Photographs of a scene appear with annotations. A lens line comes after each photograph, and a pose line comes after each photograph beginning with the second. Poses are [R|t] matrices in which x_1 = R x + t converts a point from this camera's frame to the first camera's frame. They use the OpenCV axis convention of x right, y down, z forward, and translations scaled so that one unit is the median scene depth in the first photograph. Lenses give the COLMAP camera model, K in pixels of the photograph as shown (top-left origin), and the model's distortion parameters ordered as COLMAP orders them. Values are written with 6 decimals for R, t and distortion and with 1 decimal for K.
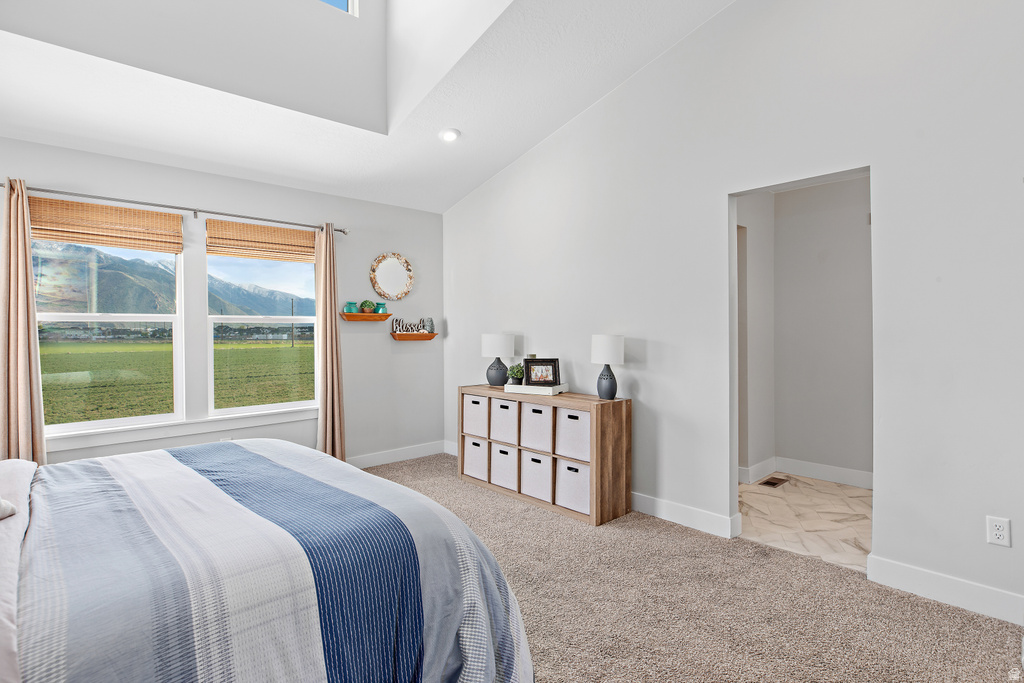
lens RADIAL K [[519.7, 0, 526.6], [0, 519.7, 327.1], [0, 0, 1]] dist [-0.001051, 0.000579]
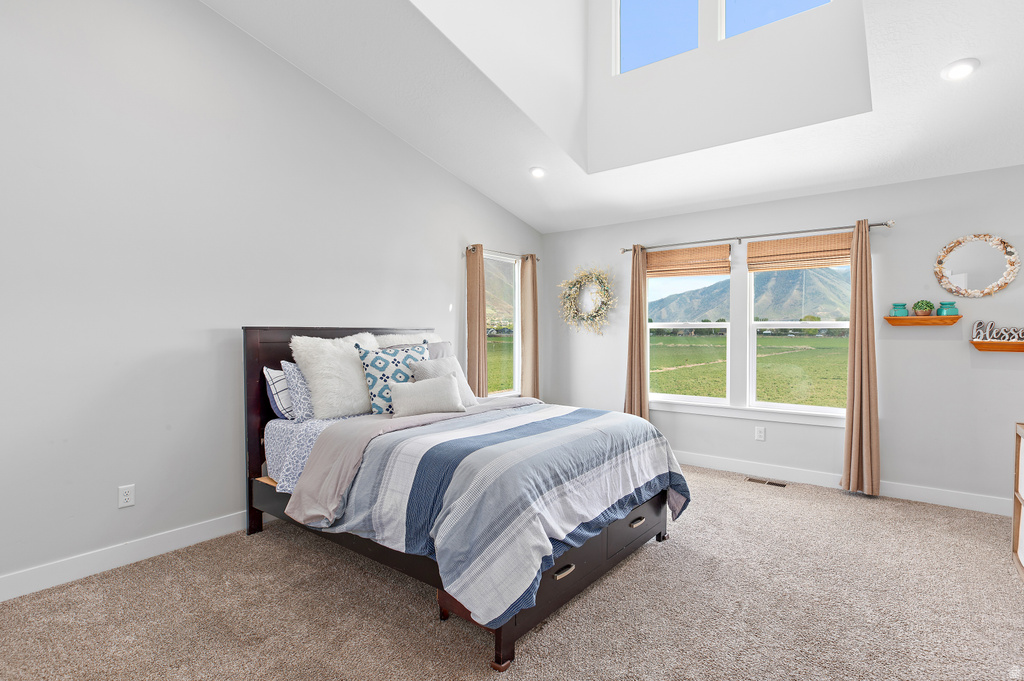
lens RADIAL K [[519.7, 0, 526.6], [0, 519.7, 326.1], [0, 0, 1]] dist [-0.001051, 0.000579]
pose [[0.145363, -0.003447, -0.989372, 0.412469], [0.001586, 0.999993, -0.003251, -0.008593], [0.989377, -0.001096, 0.145367, 0.252508]]
